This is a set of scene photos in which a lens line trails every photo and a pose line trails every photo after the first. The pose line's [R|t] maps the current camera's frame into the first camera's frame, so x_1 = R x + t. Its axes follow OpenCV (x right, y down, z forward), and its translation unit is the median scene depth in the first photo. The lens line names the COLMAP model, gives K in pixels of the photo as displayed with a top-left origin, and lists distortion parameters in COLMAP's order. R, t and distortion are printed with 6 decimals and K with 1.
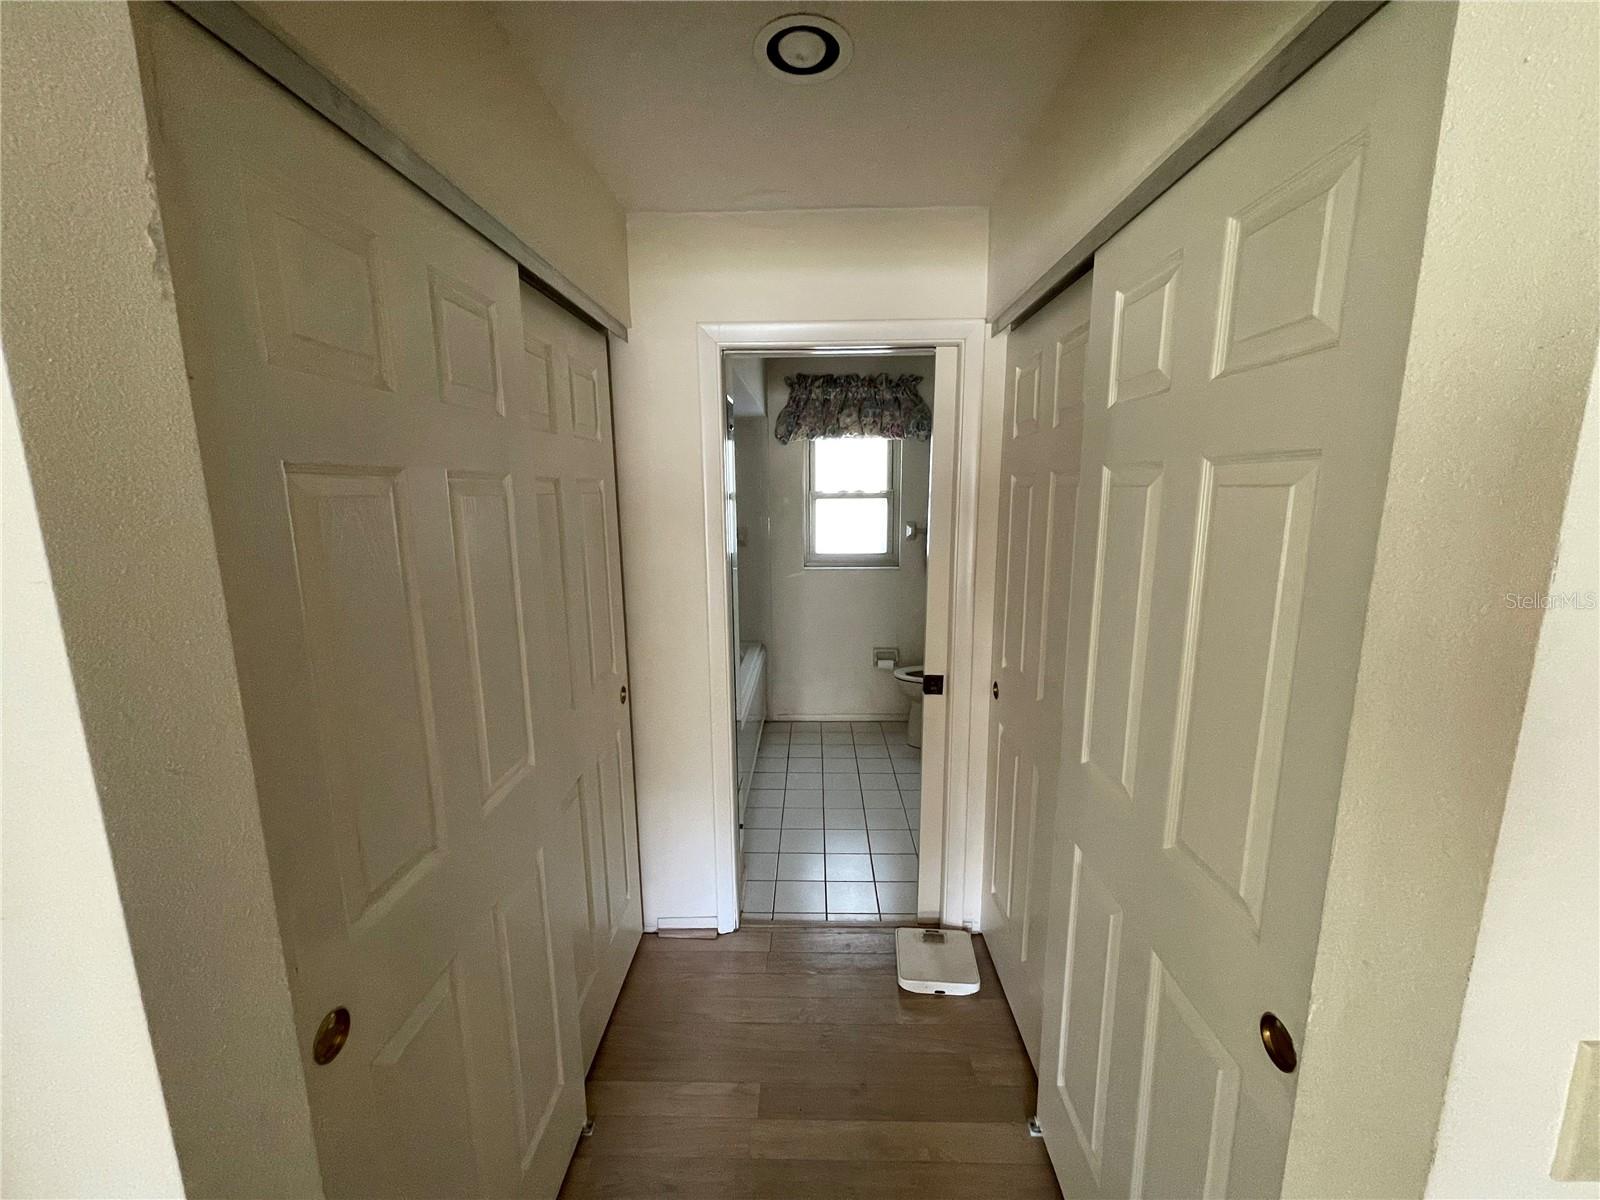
lens RADIAL K [[643.8, 0, 806.8], [0, 643.8, 601.9], [0, 0, 1]] dist [-0.001740, 0.001031]
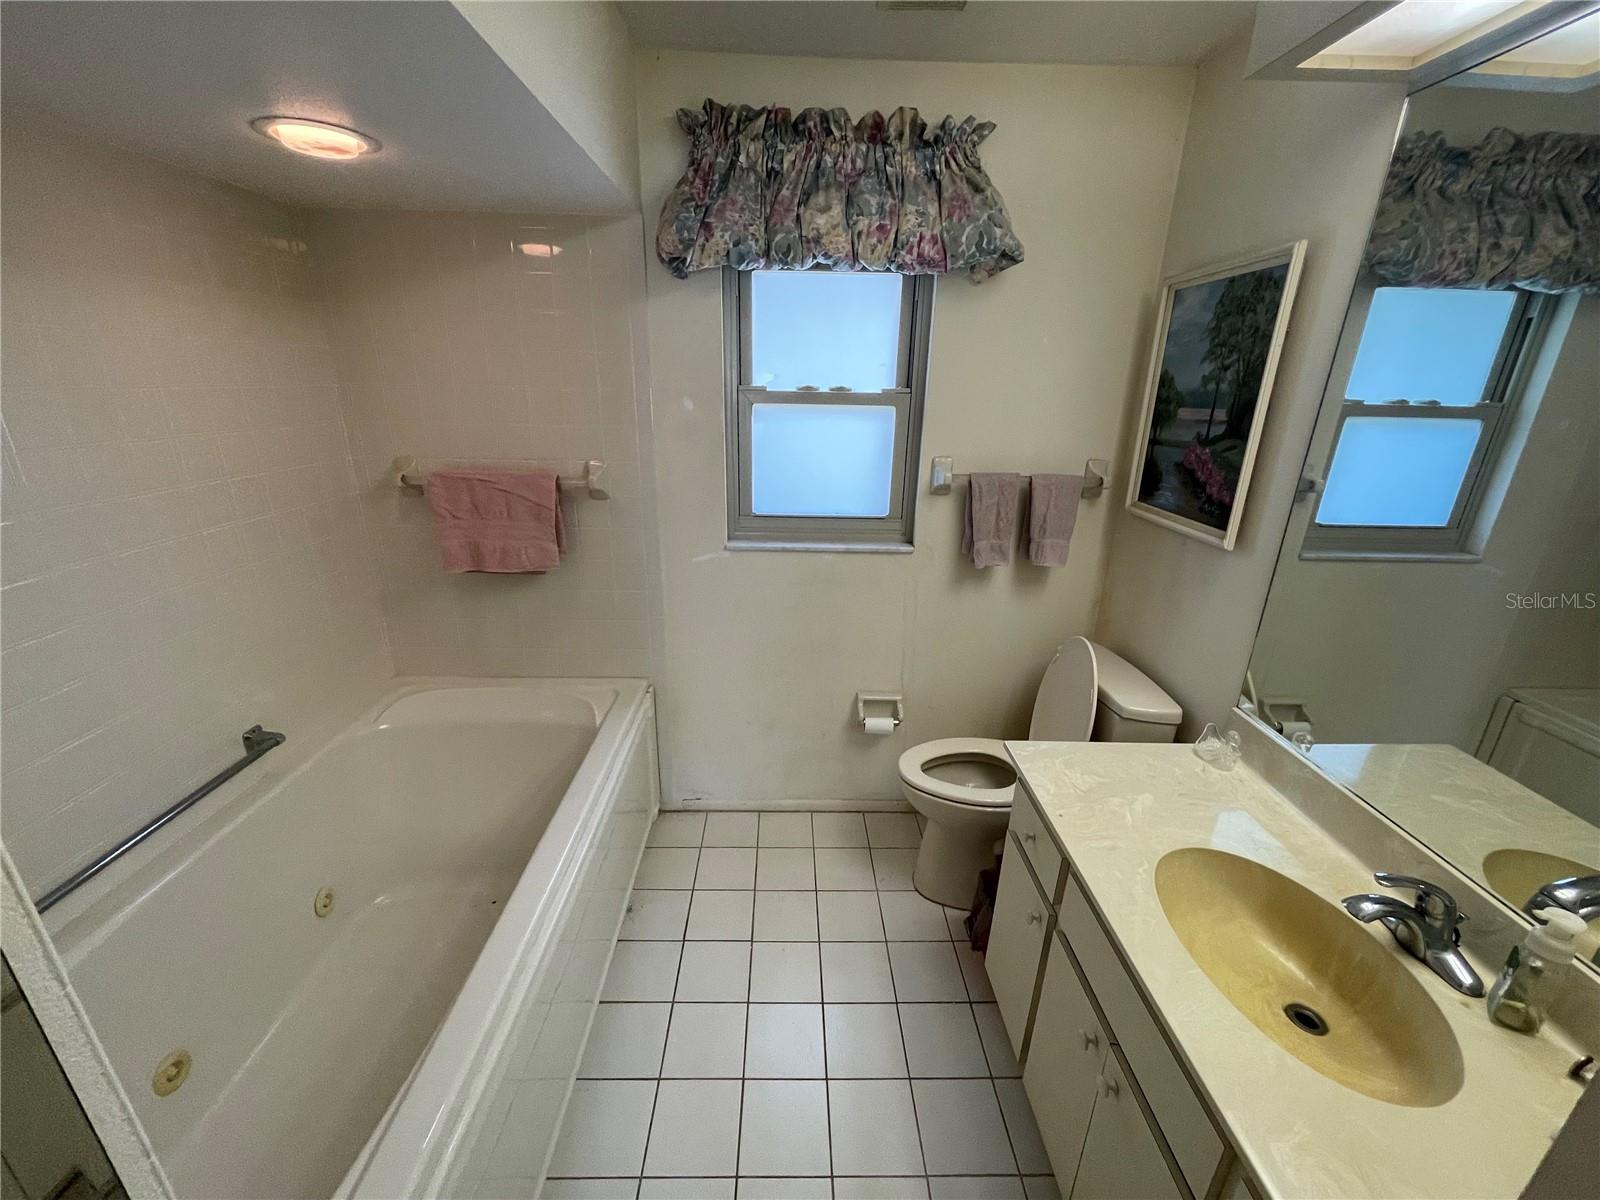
lens RADIAL K [[643.8, 0, 788.8], [0, 643.8, 593.6], [0, 0, 1]] dist [-0.001740, 0.001031]
pose [[0.999369, 0.011188, 0.033702, 0.029441], [-0.016239, 0.988007, 0.153556, -0.098630], [-0.031580, -0.154006, 0.987565, 0.526018]]
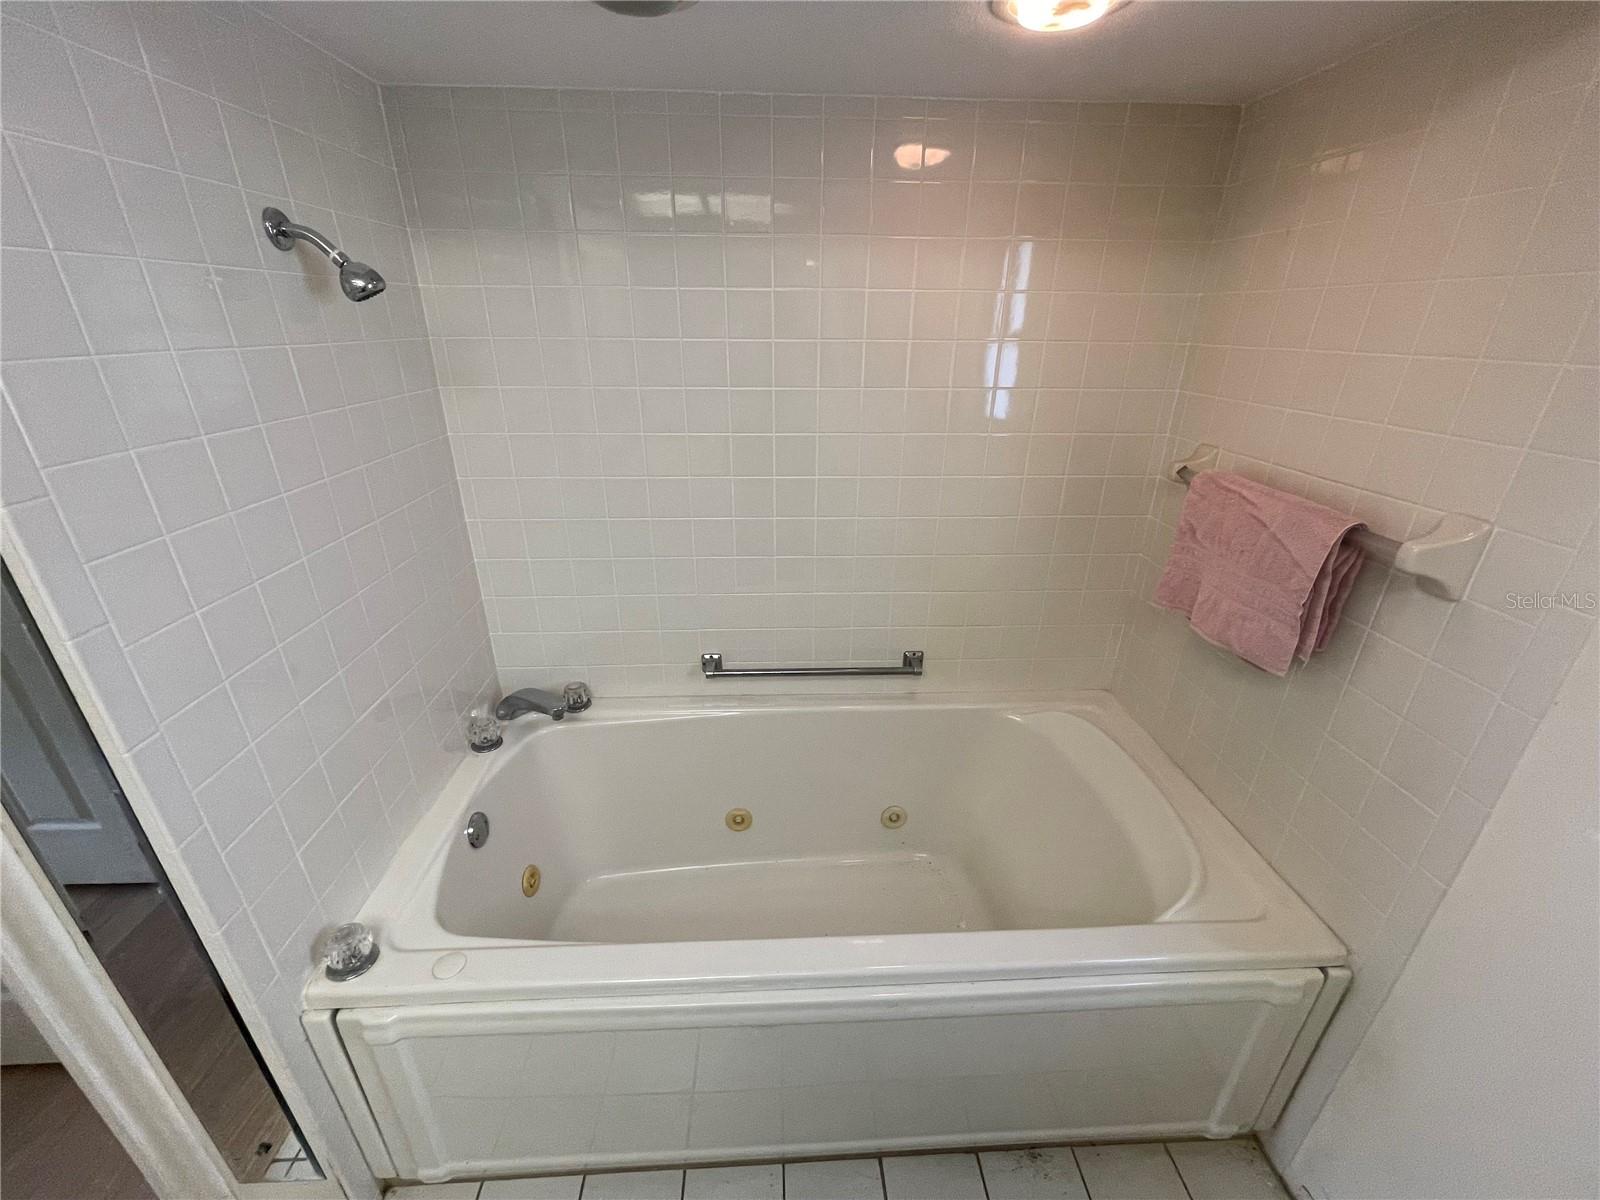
lens RADIAL K [[643.8, 0, 802.0], [0, 643.8, 598.0], [0, 0, 1]] dist [-0.001740, 0.001031]
pose [[0.070869, 0.402833, -0.912526, 0.102227], [-0.186931, 0.903982, 0.384544, -0.141599], [0.979813, 0.143327, 0.139366, 0.791378]]
